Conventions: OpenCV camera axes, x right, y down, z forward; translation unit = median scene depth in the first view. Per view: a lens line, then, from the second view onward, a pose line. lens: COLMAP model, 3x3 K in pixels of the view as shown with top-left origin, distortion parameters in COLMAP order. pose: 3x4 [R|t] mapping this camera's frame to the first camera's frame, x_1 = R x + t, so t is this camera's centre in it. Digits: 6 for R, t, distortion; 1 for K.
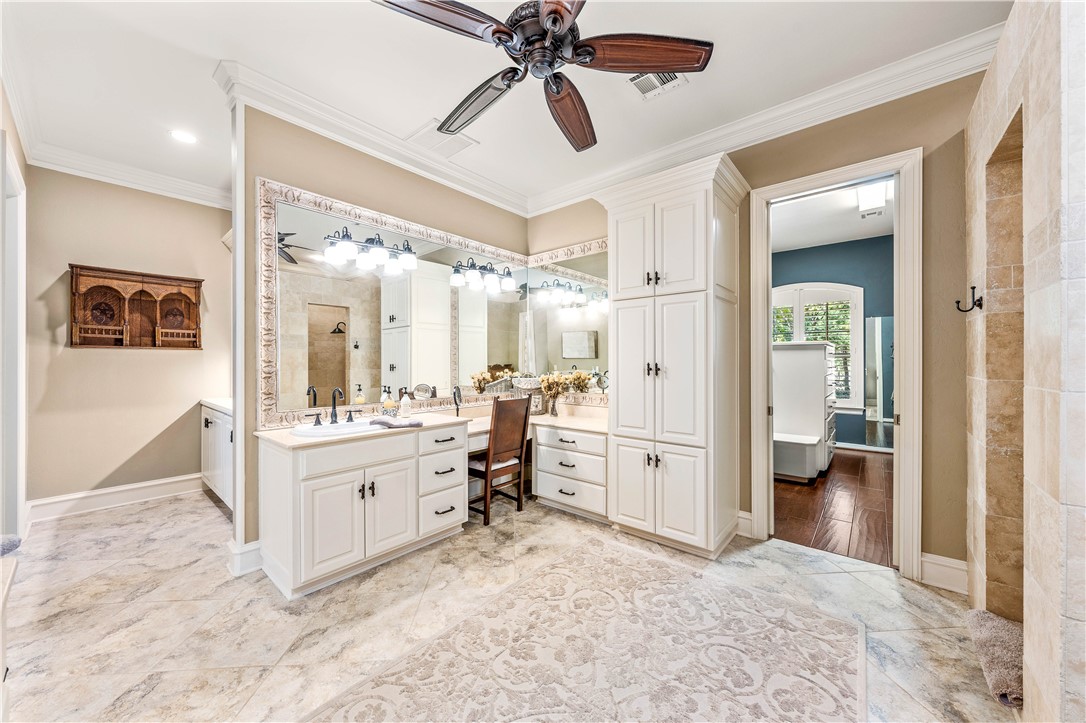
lens RADIAL K [[389.2, 0, 540.6], [0, 389.2, 360.9], [0, 0, 1]] dist [-0.002413, 0.000087]
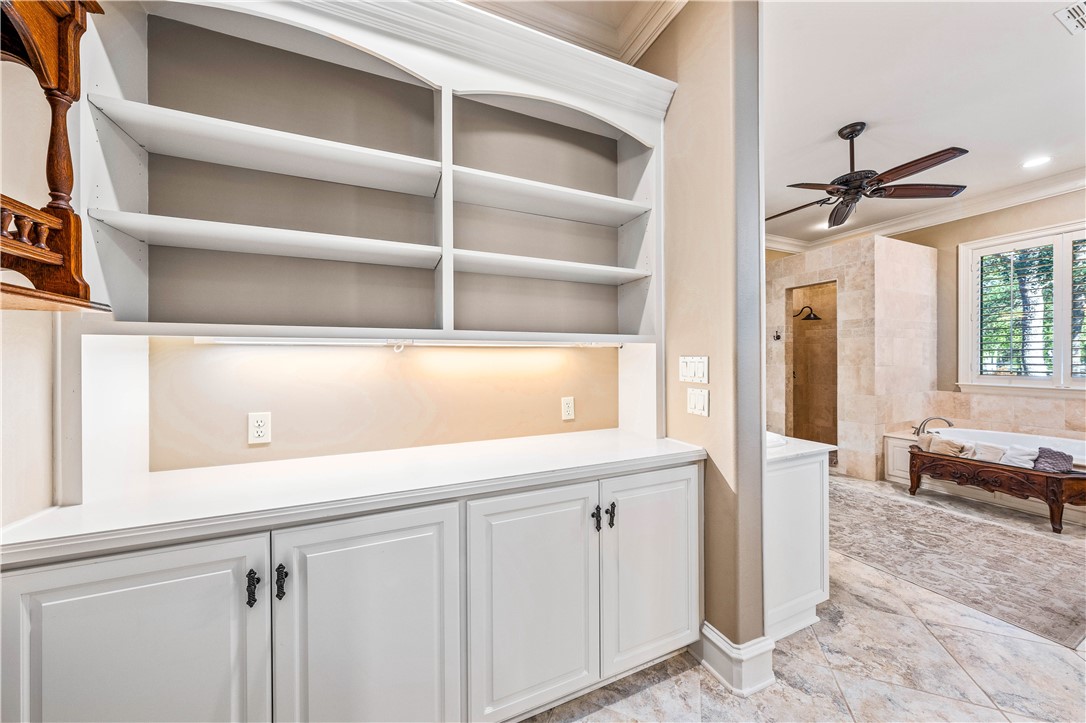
lens RADIAL K [[370.7, 0, 539.4], [0, 370.7, 359.6], [0, 0, 1]] dist [-0.001986, 0.000413]
pose [[0.435691, 0.001249, 0.900095, -2.041612], [0.002717, 0.999993, -0.002703, 0.010014], [-0.900092, 0.003623, 0.435685, 1.442648]]
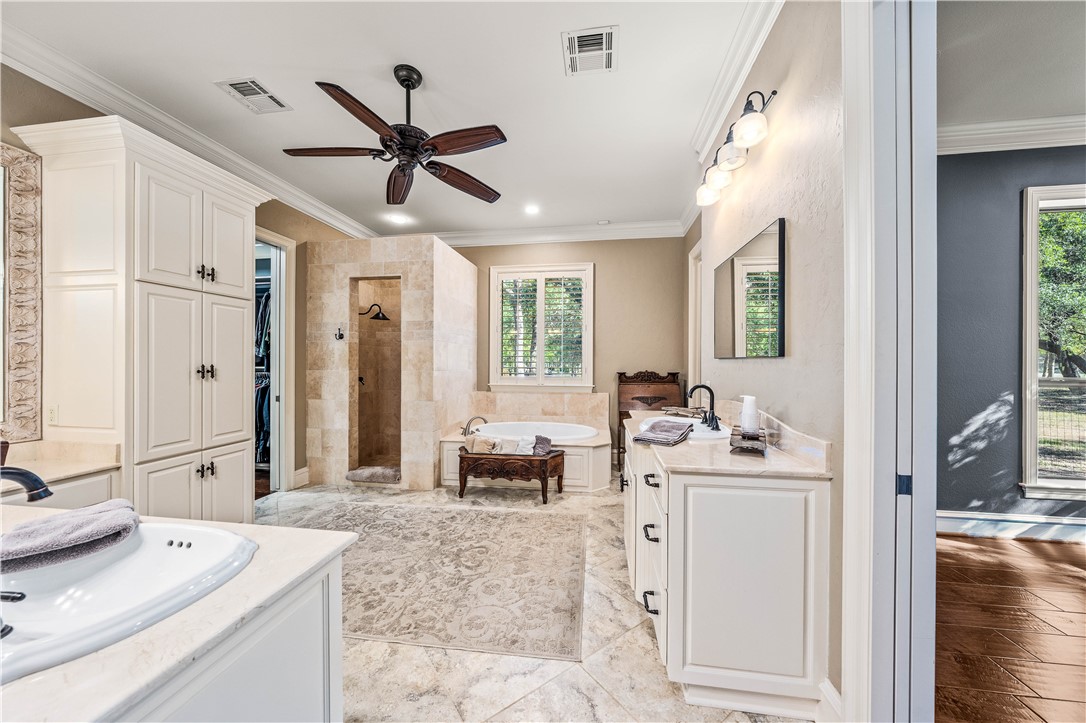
lens RADIAL K [[370.7, 0, 548.8], [0, 370.7, 362.9], [0, 0, 1]] dist [-0.001986, 0.000413]
pose [[-0.540794, 0.001087, 0.841154, -1.347096], [0.000086, 0.999999, -0.001237, 0.004641], [-0.841155, -0.000597, -0.540794, 1.201275]]
